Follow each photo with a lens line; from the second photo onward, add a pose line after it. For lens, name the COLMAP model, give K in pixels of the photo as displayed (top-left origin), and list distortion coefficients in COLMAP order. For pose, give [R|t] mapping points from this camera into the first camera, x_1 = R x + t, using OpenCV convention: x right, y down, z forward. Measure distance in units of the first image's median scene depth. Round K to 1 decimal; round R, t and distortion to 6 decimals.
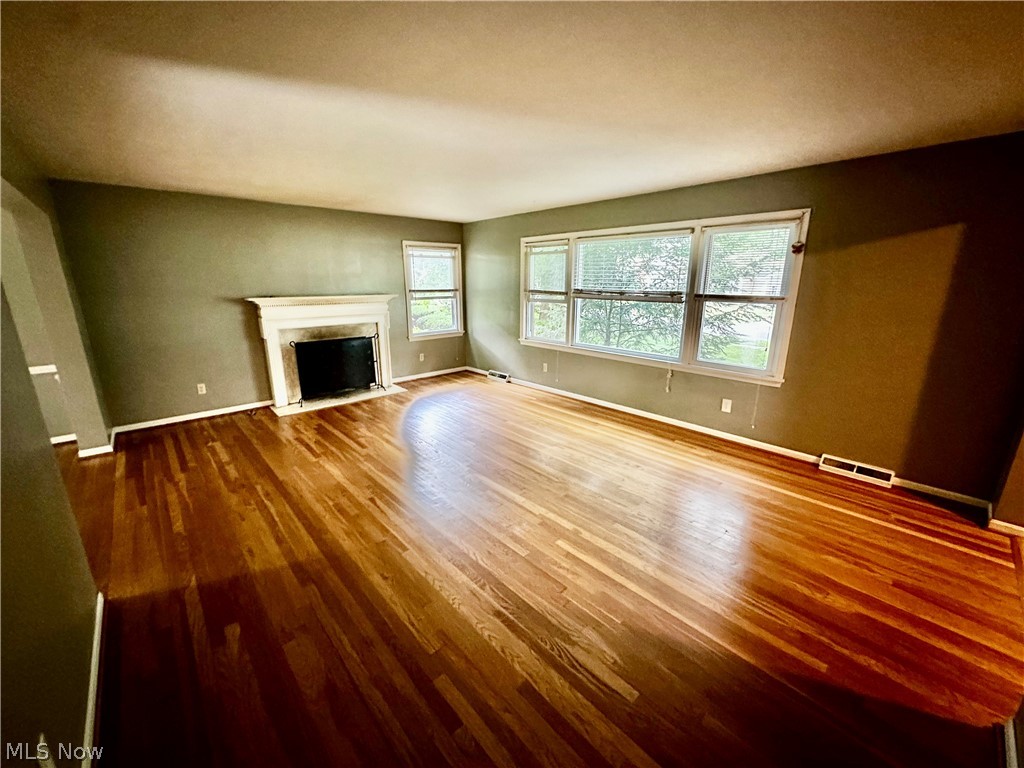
lens RADIAL K [[407.7, 0, 512.0], [0, 407.7, 383.8], [0, 0, 1]] dist [-0.005812, 0.001250]
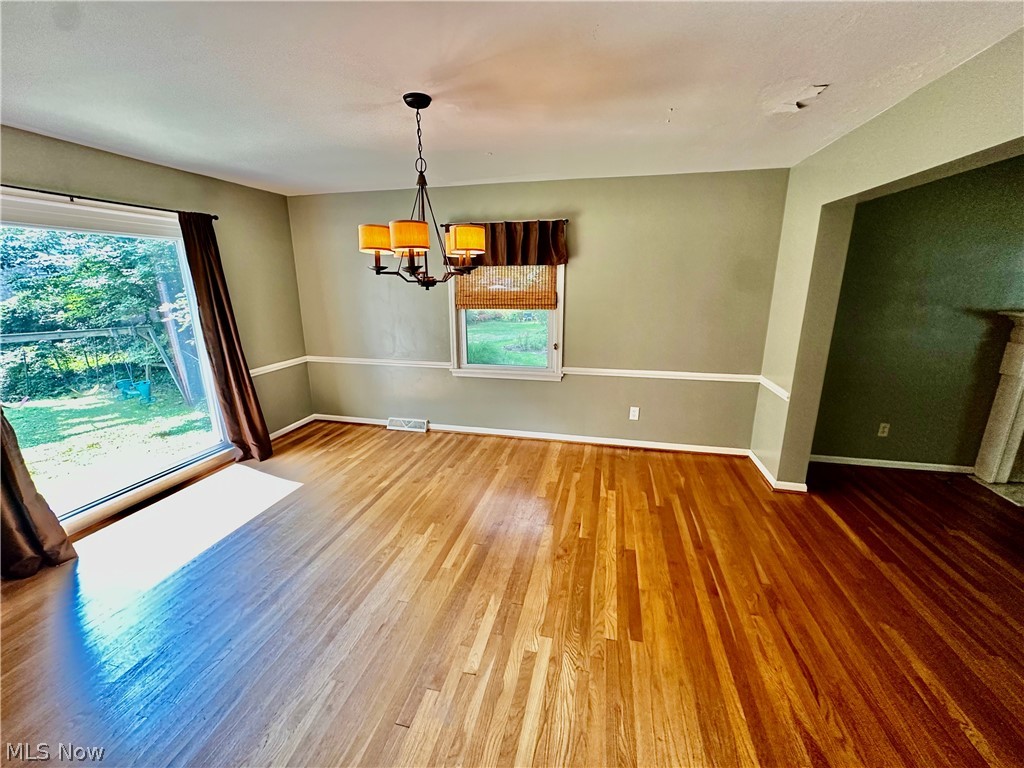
lens RADIAL K [[407.7, 0, 515.0], [0, 407.7, 384.2], [0, 0, 1]] dist [-0.005812, 0.001250]
pose [[0.558729, 0.201622, -0.804469, -0.574240], [-0.197669, 0.974419, 0.106929, -0.014626], [0.805449, 0.099274, 0.584291, 0.010593]]
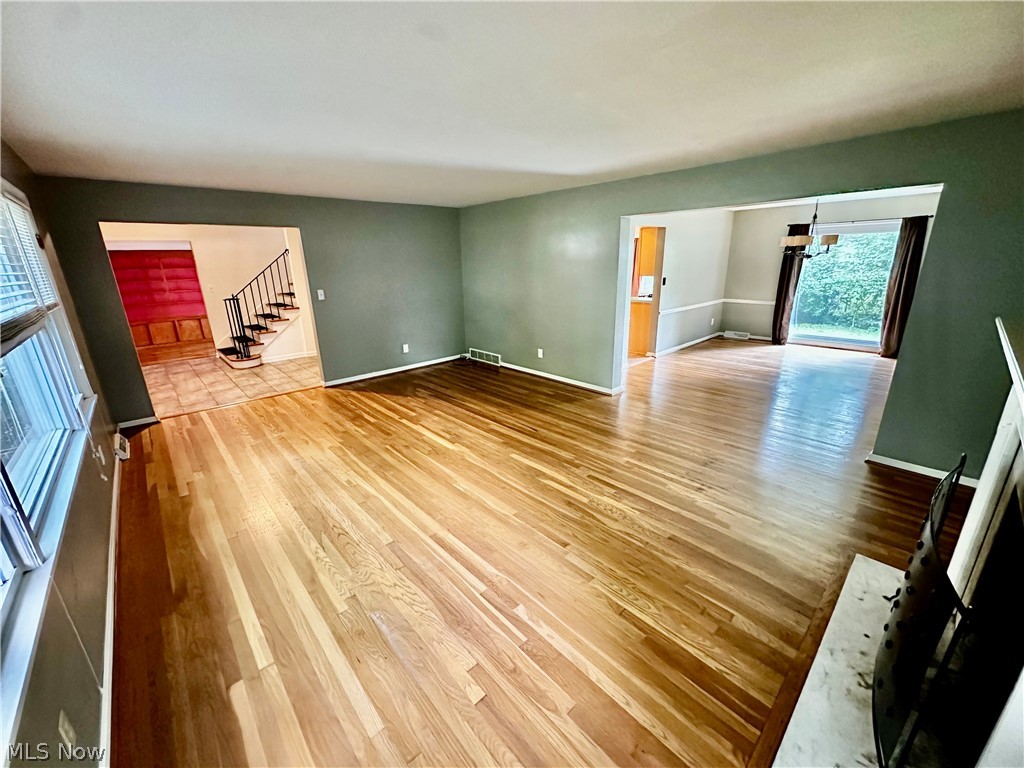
lens RADIAL K [[407.7, 0, 516.4], [0, 407.7, 385.7], [0, 0, 1]] dist [-0.005812, 0.001250]
pose [[-0.999850, 0.017336, -0.000103, -0.185868], [0.014706, 0.851317, 0.524445, -0.365728], [0.009179, 0.524365, -0.851444, 1.367714]]
